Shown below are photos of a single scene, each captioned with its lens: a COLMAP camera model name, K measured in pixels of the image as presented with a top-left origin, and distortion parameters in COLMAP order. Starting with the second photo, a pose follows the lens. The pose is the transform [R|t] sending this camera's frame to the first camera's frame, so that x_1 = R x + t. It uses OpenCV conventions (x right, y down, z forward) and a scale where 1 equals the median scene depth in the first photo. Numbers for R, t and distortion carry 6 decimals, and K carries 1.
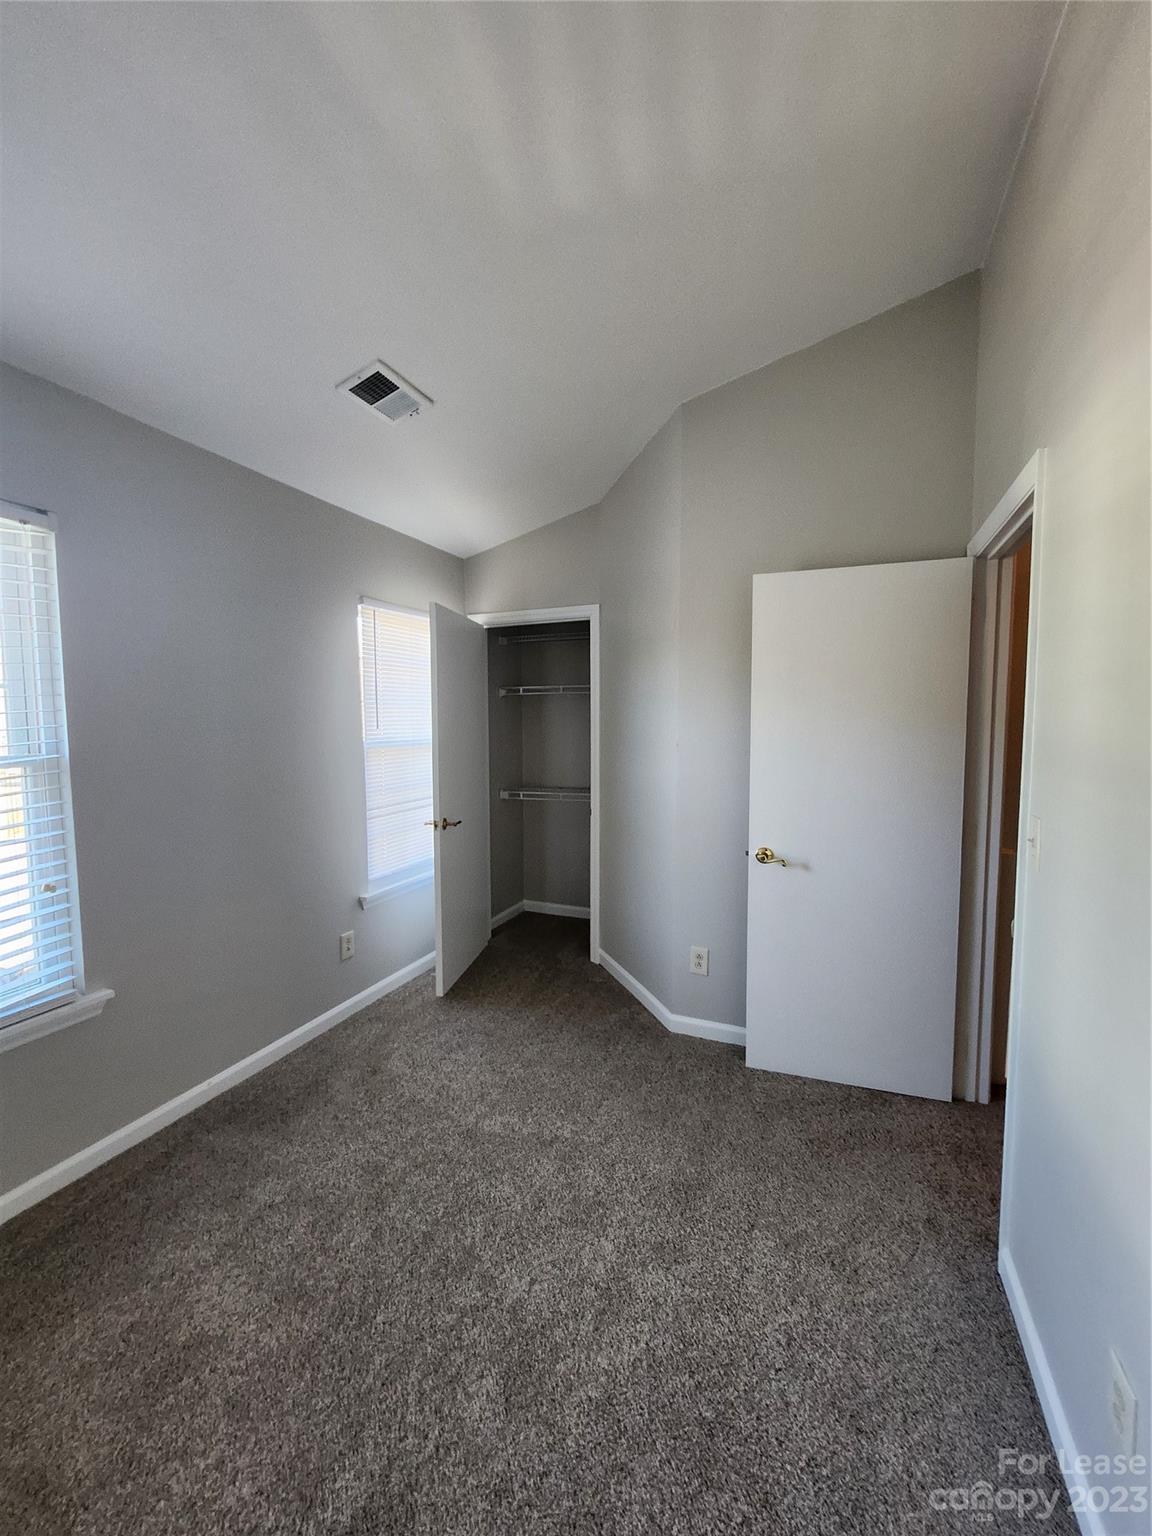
lens RADIAL K [[606.8, 0, 582.6], [0, 606.8, 763.3], [0, 0, 1]] dist [-0.003962, 0.002067]
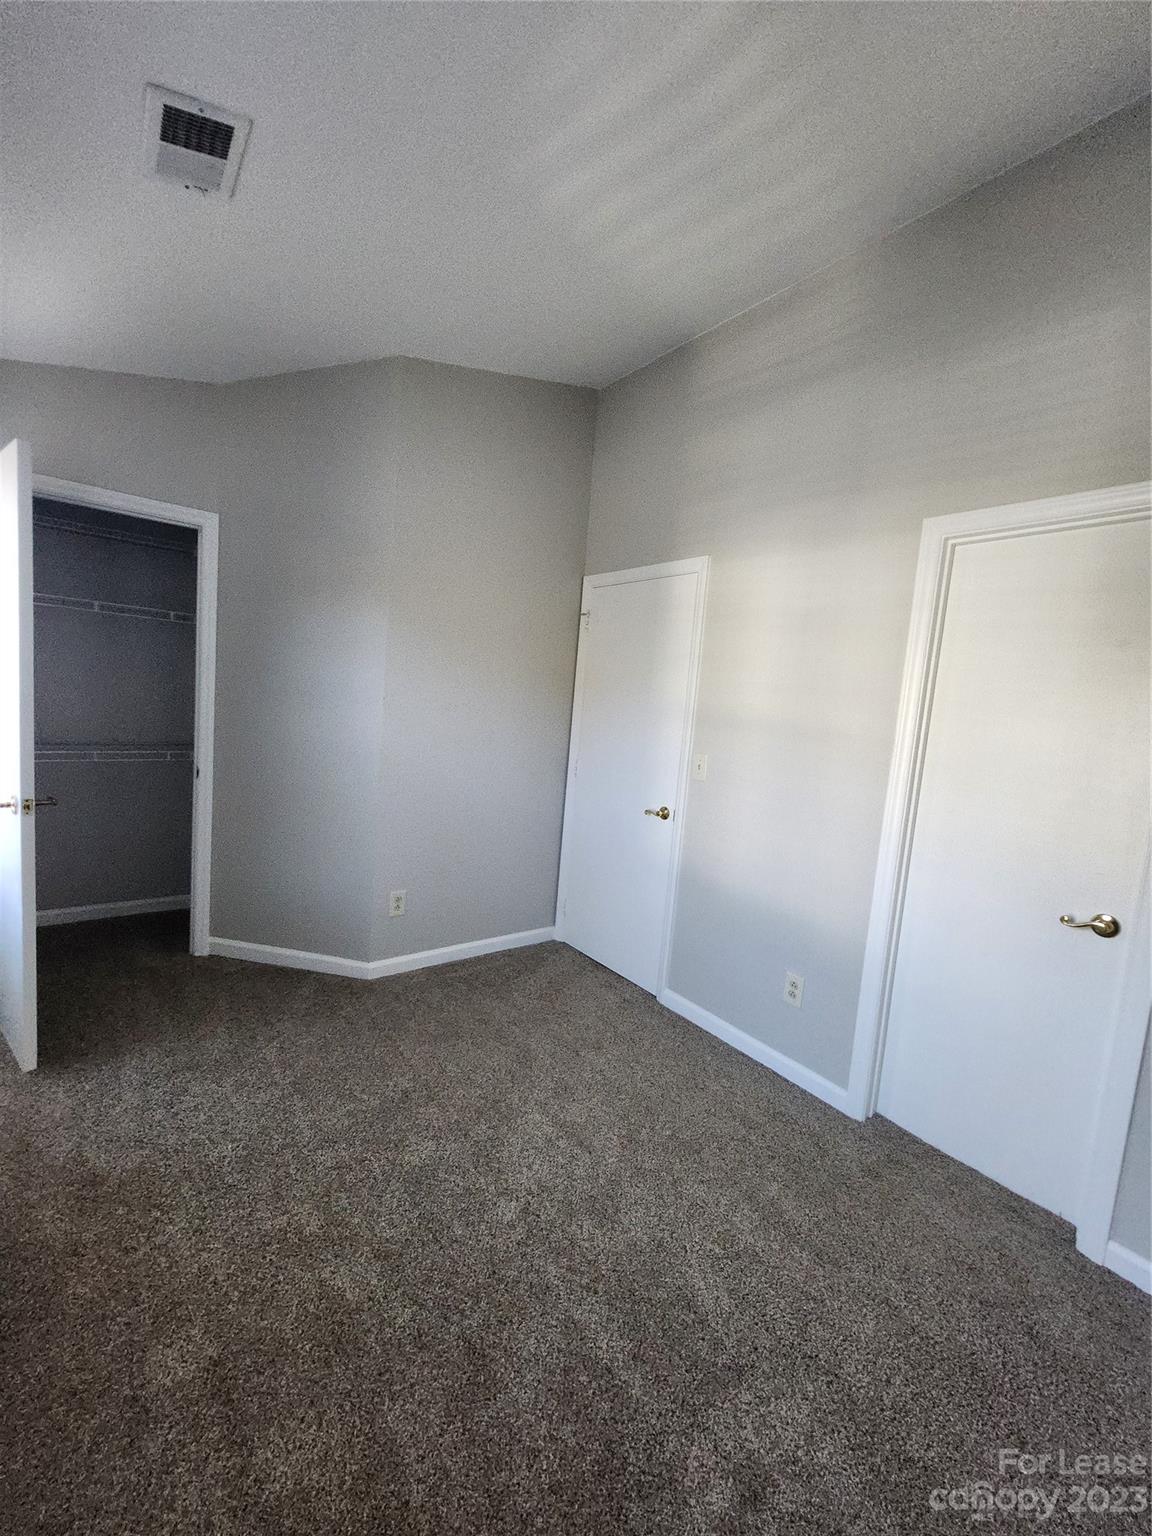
lens RADIAL K [[609.5, 0, 573.7], [0, 609.5, 763.4], [0, 0, 1]] dist [-0.001489, 0.000406]
pose [[0.477669, -0.047605, 0.877249, -0.900165], [-0.024362, 0.997429, 0.067392, 0.001252], [-0.878202, -0.053563, 0.475282, 0.358533]]
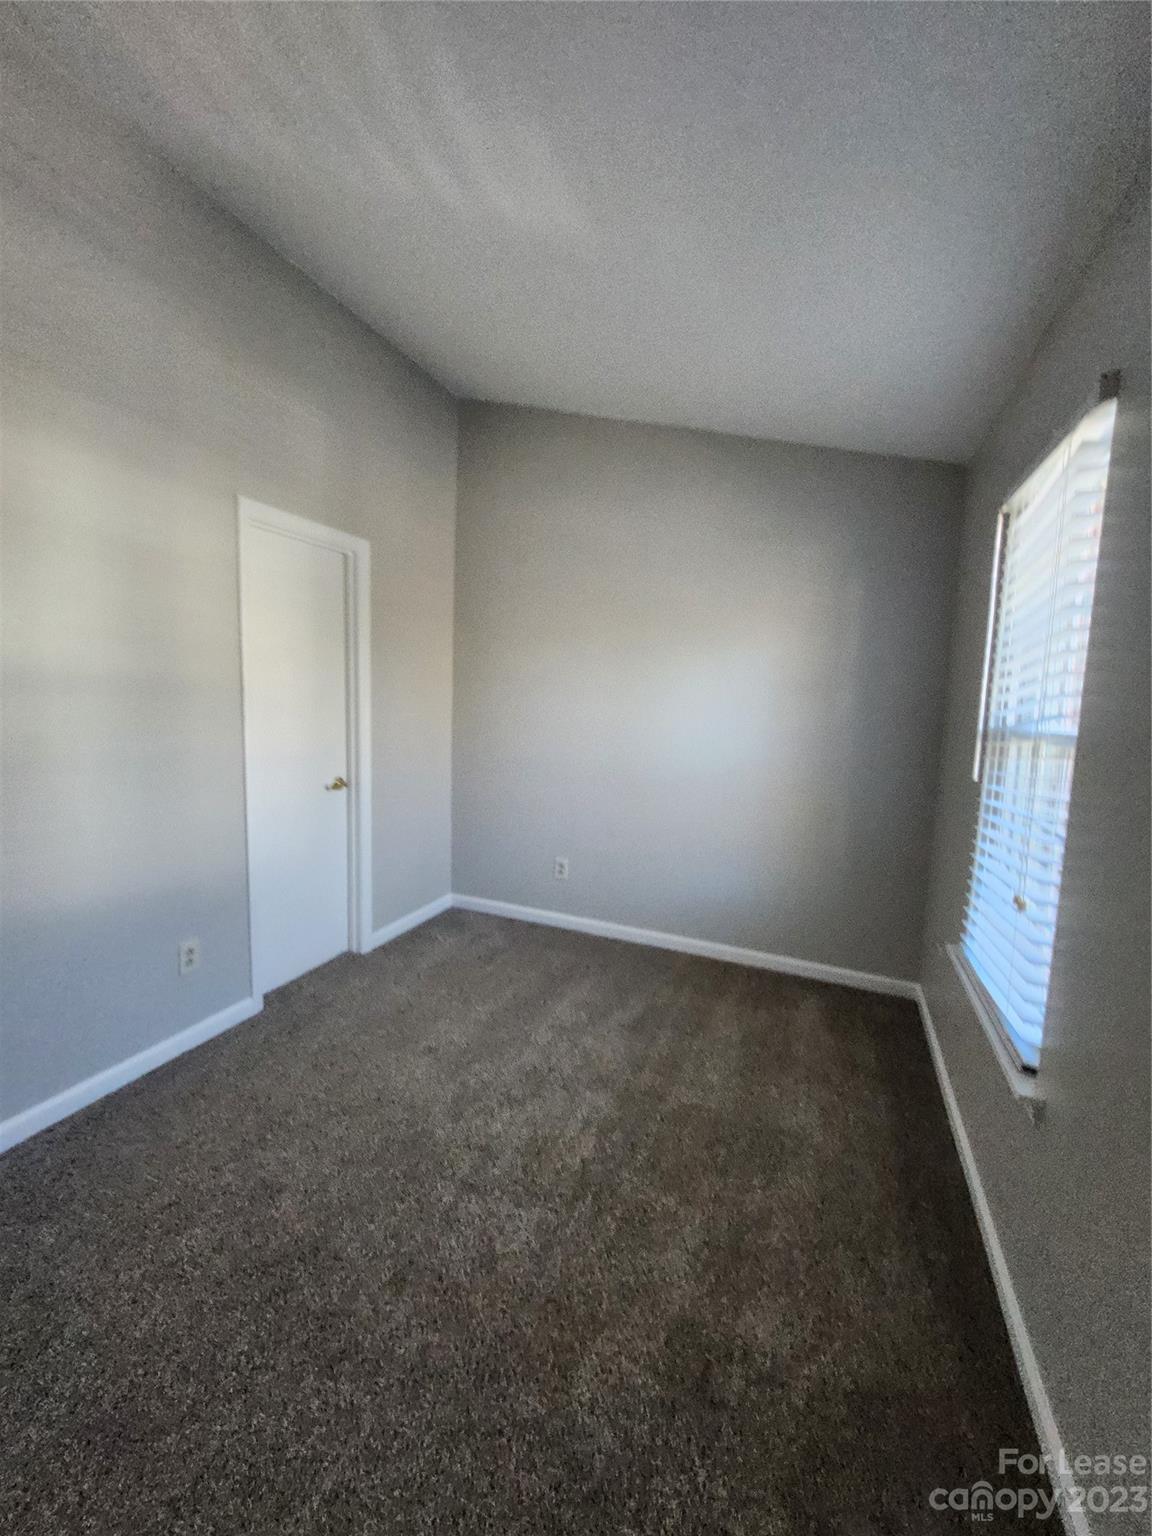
lens RADIAL K [[609.5, 0, 573.7], [0, 609.5, 763.4], [0, 0, 1]] dist [-0.001489, 0.000406]
pose [[-0.999506, -0.027567, -0.015083, -0.320119], [-0.029833, 0.983229, 0.179917, -0.076201], [0.009870, 0.180279, -0.983566, 1.687970]]
